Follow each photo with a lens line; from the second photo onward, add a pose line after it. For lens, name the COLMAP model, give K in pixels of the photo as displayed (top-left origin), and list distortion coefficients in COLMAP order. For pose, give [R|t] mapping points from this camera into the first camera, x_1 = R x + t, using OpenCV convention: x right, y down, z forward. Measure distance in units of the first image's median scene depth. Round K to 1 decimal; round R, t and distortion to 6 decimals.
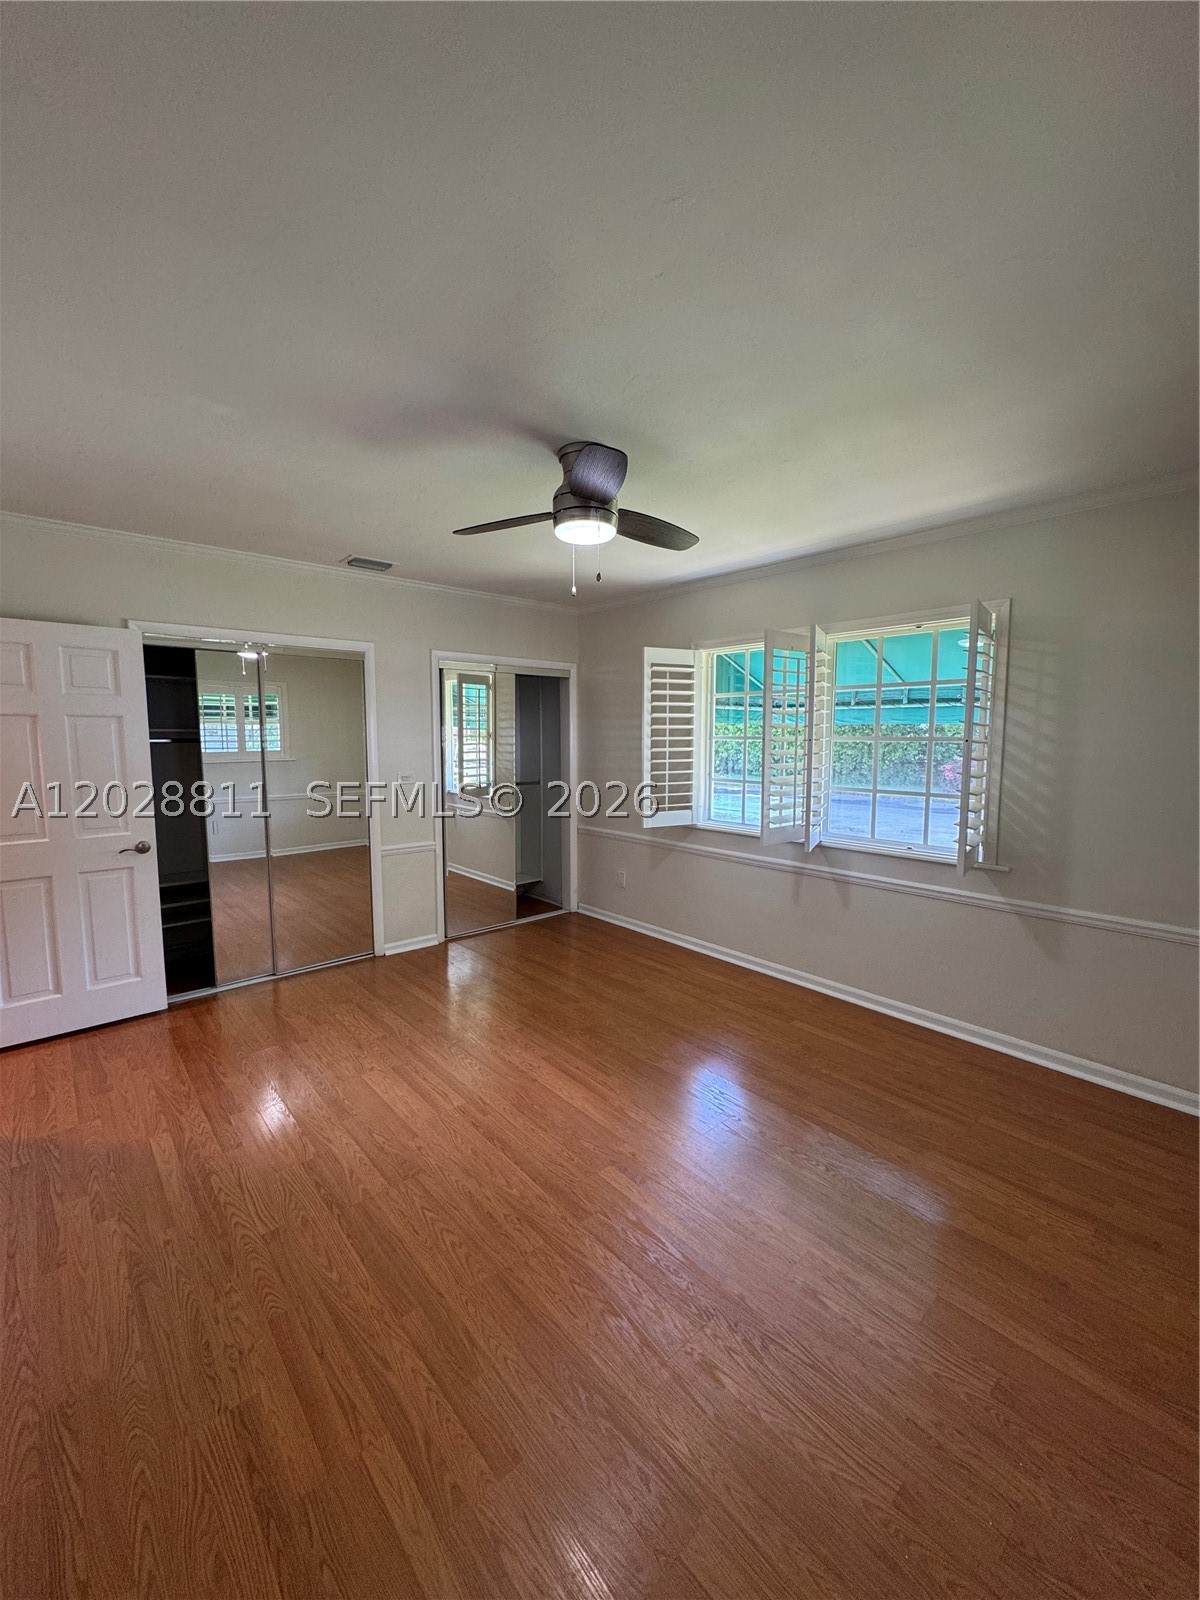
lens RADIAL K [[641.4, 0, 600.0], [0, 641.4, 800.0], [0, 0, 1]] dist [-0.001121, -0.000250]
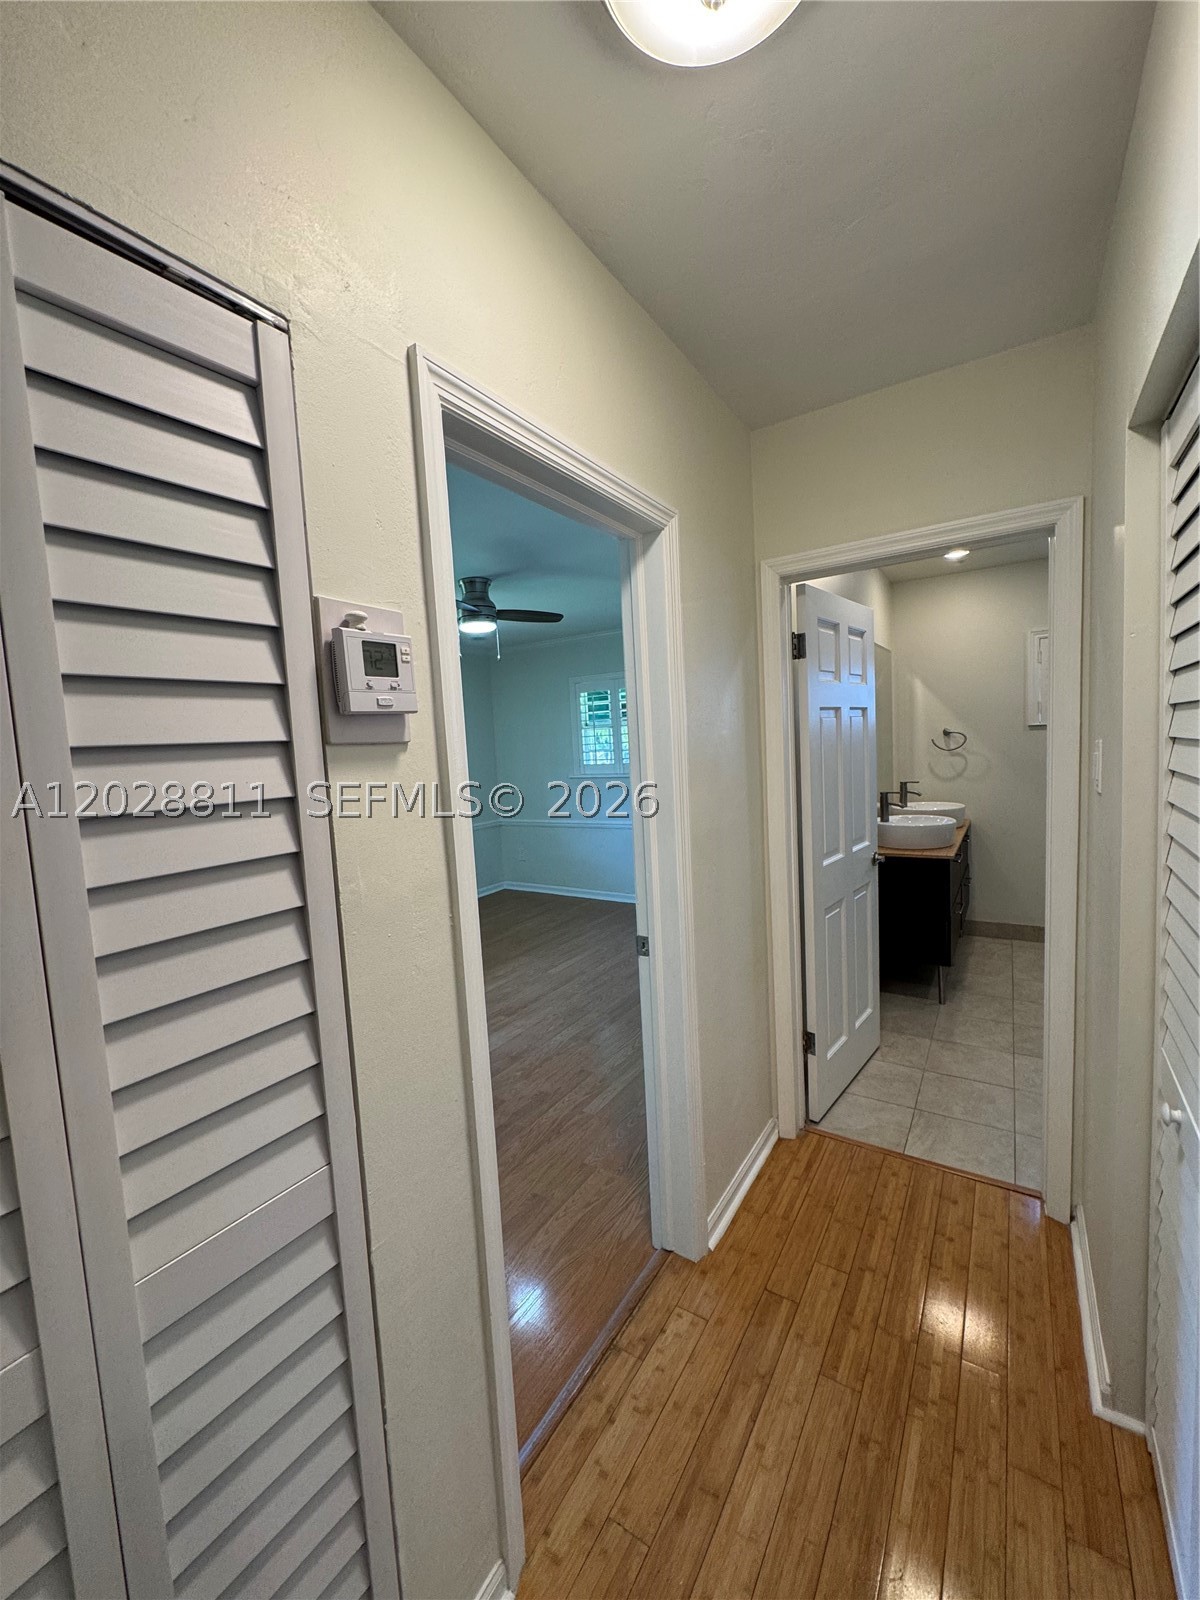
lens RADIAL K [[638.7, 0, 604.1], [0, 638.7, 796.4], [0, 0, 1]] dist [-0.004390, 0.000675]
pose [[-0.272936, -0.068659, 0.959579, -1.257178], [0.154437, 0.981387, 0.114146, -0.087676], [-0.949555, 0.179349, -0.257252, 0.860464]]
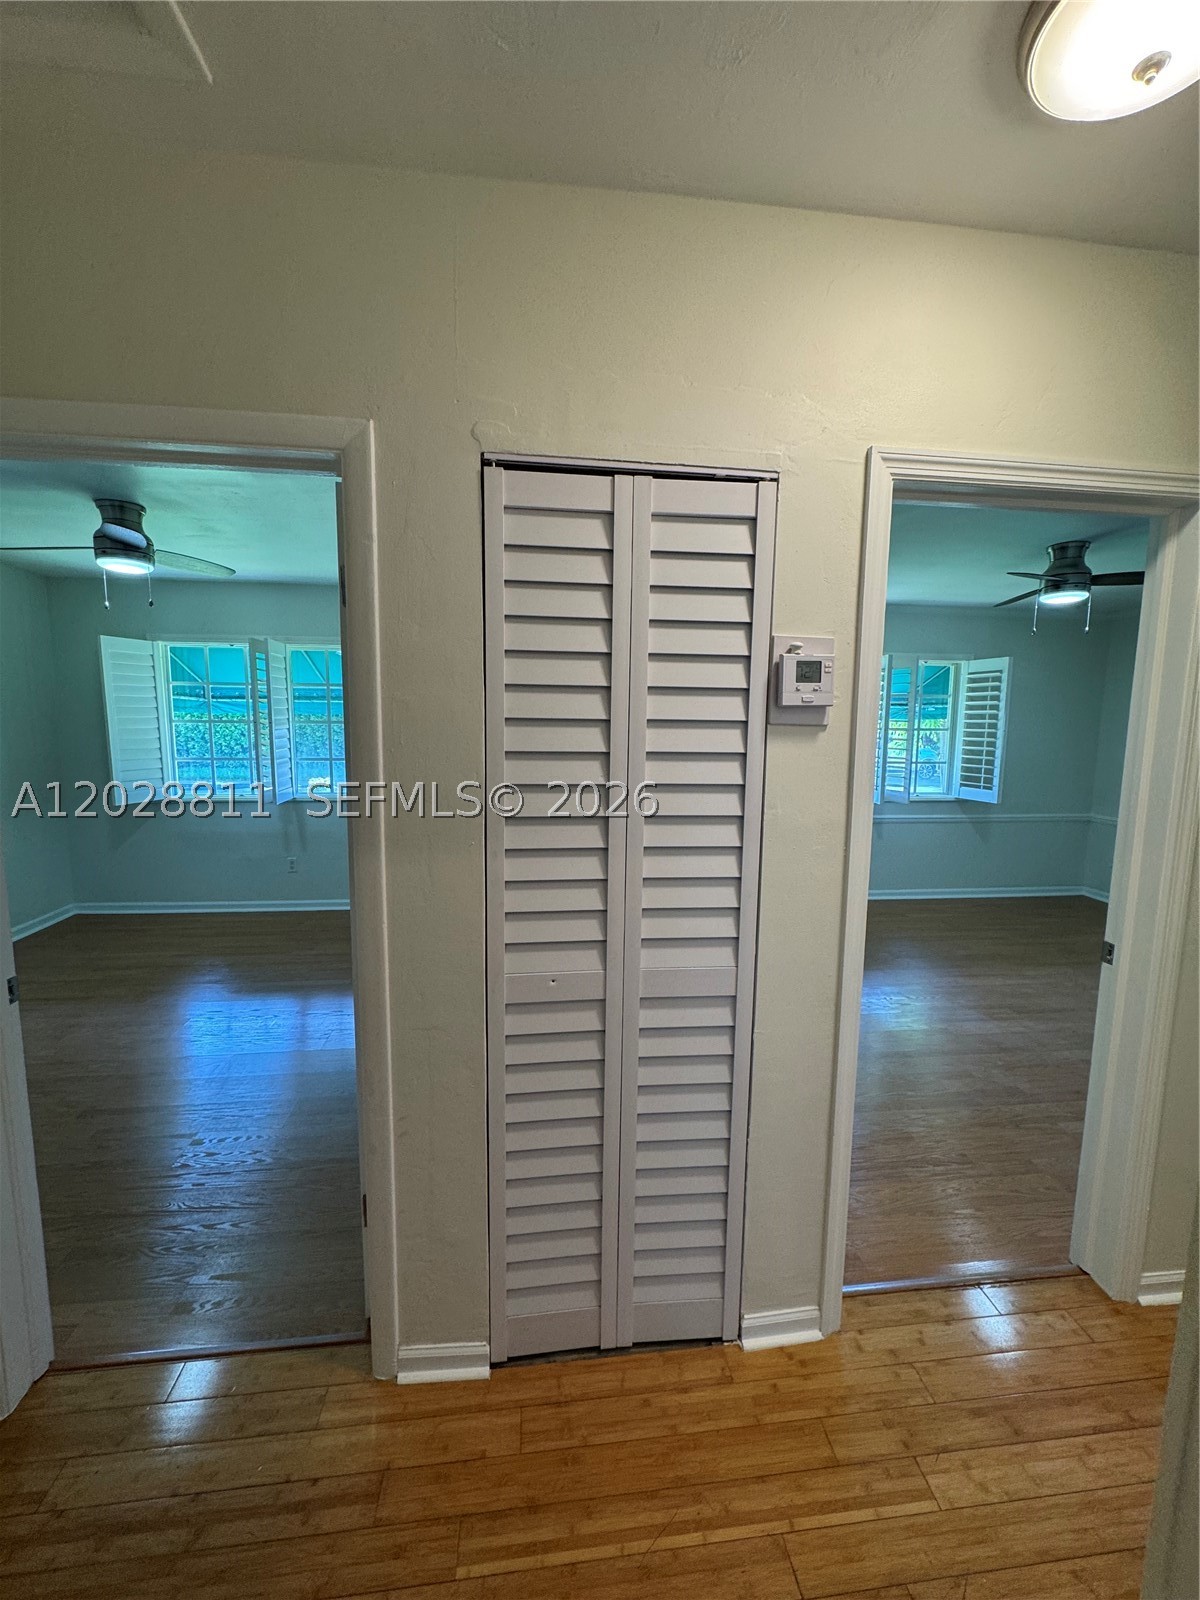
lens RADIAL K [[637.1, 0, 601.6], [0, 637.1, 797.8], [0, 0, 1]] dist [-0.004619, -0.000137]
pose [[0.573166, -0.091362, 0.814331, -1.391643], [0.073919, 0.995478, 0.059658, -0.080759], [-0.816099, 0.026001, 0.577327, 0.747274]]
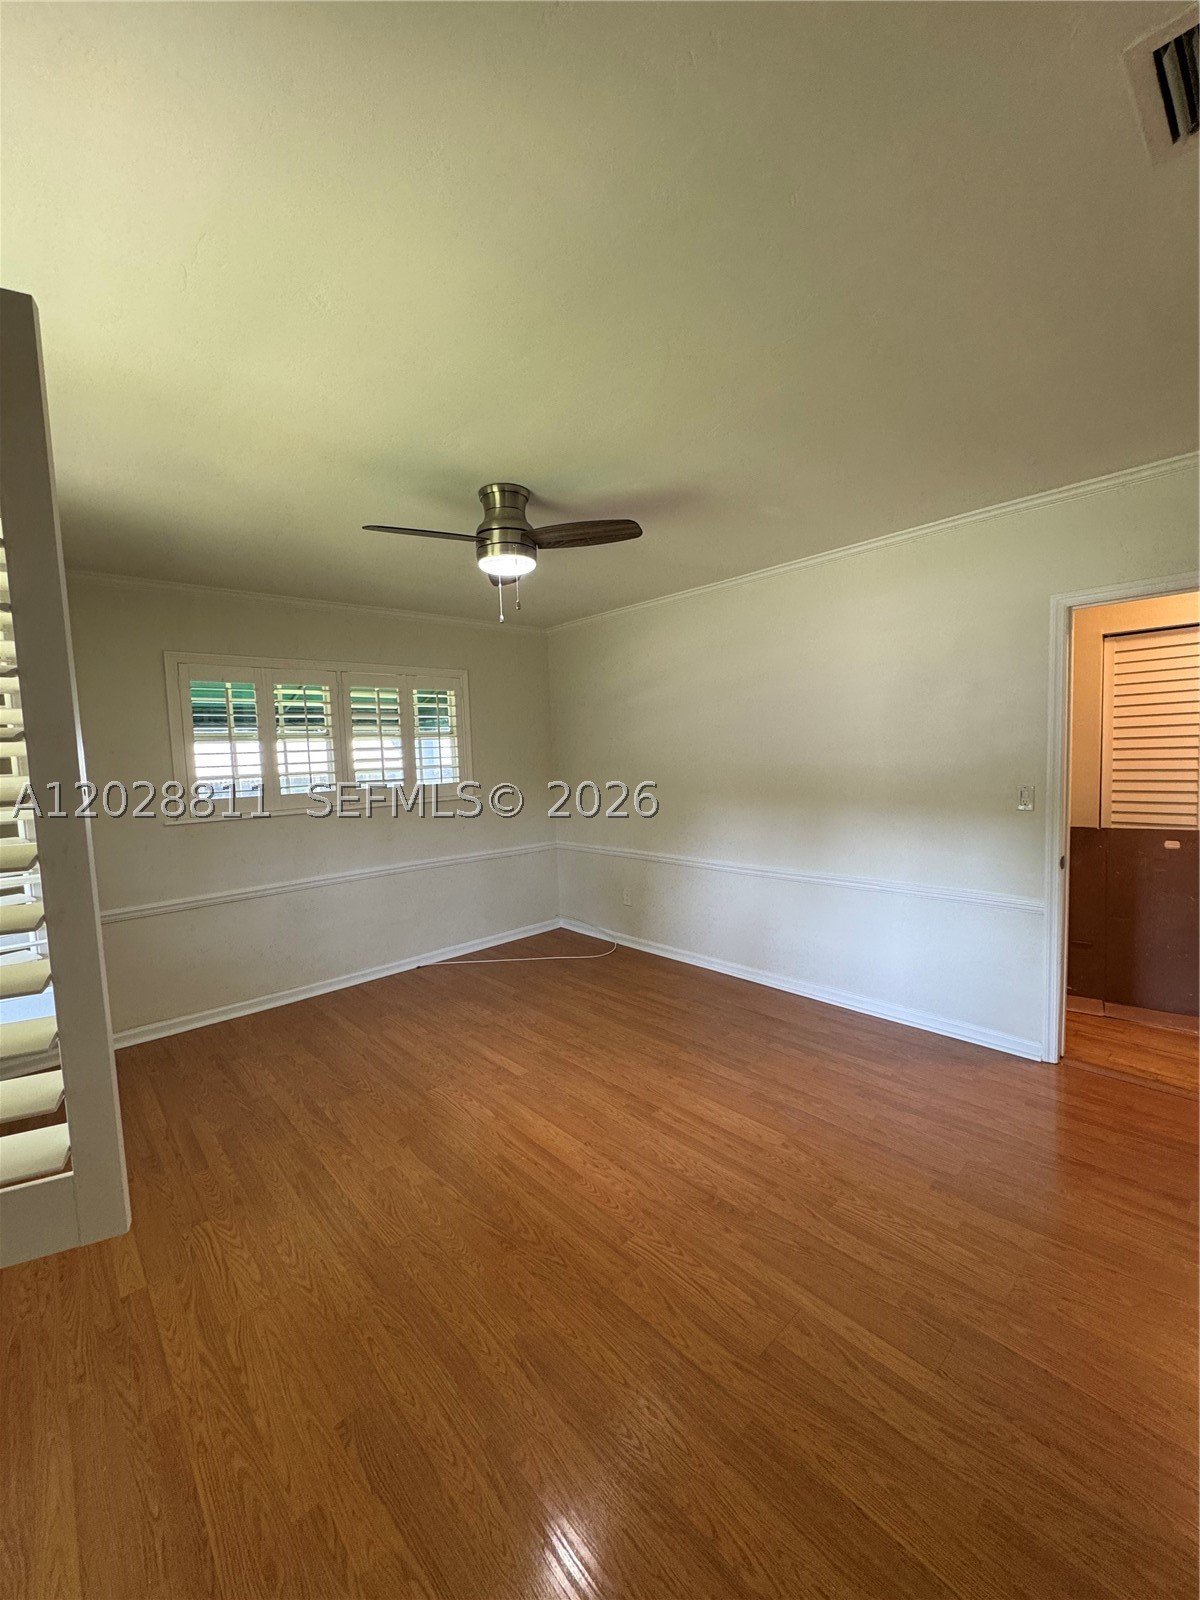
lens RADIAL K [[637.1, 0, 601.6], [0, 637.1, 797.8], [0, 0, 1]] dist [-0.004619, -0.000137]
pose [[-0.999306, 0.035783, -0.010324, -0.112983], [0.033300, 0.982632, 0.182555, -0.160316], [0.016677, 0.182084, -0.983142, 1.534122]]
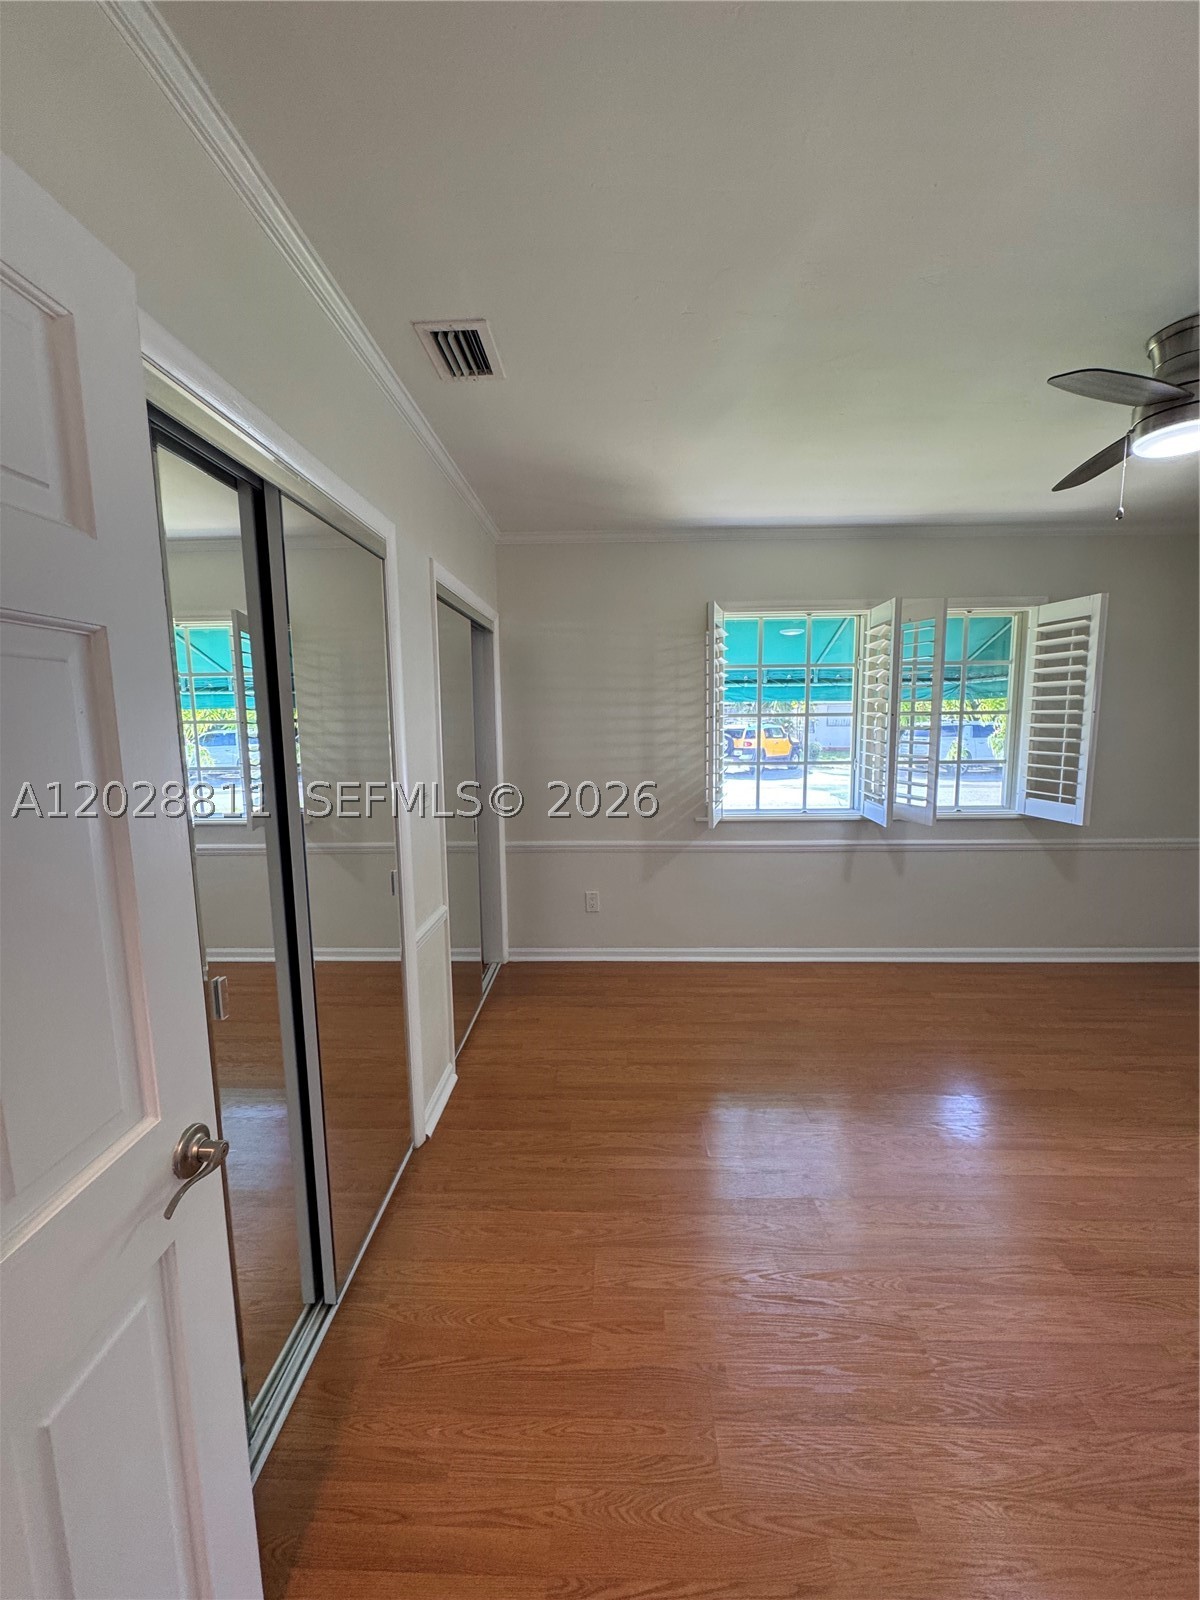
lens RADIAL K [[641.4, 0, 603.3], [0, 641.4, 798.9], [0, 0, 1]] dist [-0.002395, 0.000121]
pose [[0.681133, -0.101867, 0.725039, -0.786804], [0.086709, 0.994528, 0.058272, -0.067371], [-0.727008, 0.023177, 0.686238, 0.712459]]
